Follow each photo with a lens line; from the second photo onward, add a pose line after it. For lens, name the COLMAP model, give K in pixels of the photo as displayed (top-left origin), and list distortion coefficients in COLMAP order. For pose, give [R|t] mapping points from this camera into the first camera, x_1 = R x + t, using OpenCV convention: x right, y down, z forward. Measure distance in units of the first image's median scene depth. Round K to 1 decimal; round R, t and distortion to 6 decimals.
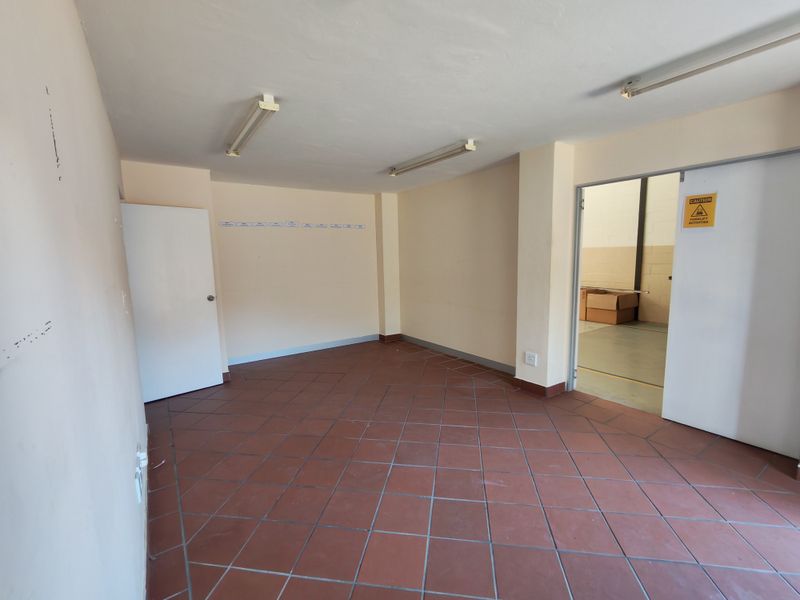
lens RADIAL K [[367.6, 0, 394.0], [0, 367.6, 305.0], [0, 0, 1]] dist [0.000427, -0.000755]
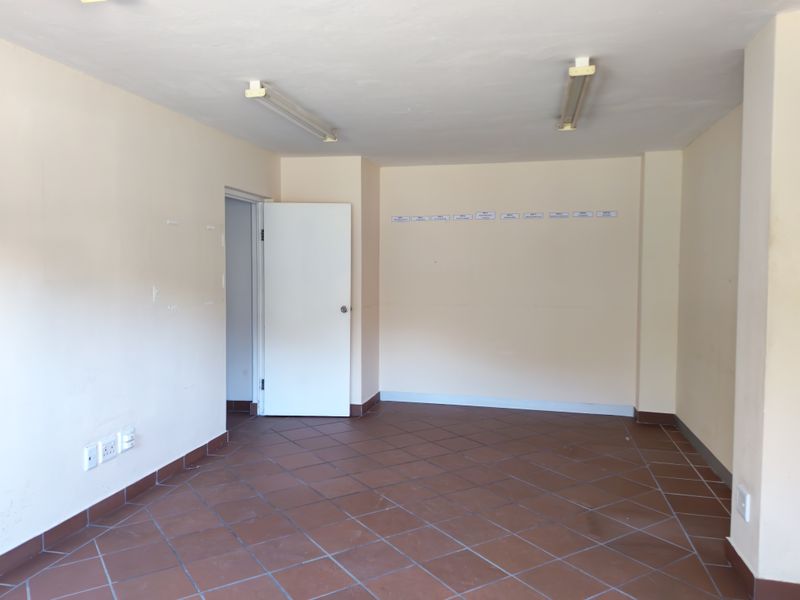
lens RADIAL K [[604.4, 0, 392.4], [0, 604.4, 293.9], [0, 0, 1]] dist [0.080125, -0.087955]
pose [[0.667977, 0.060747, -0.741698, 0.557806], [-0.122923, 0.991979, -0.029460, -0.024521], [0.733959, 0.110850, 0.670087, 0.157069]]
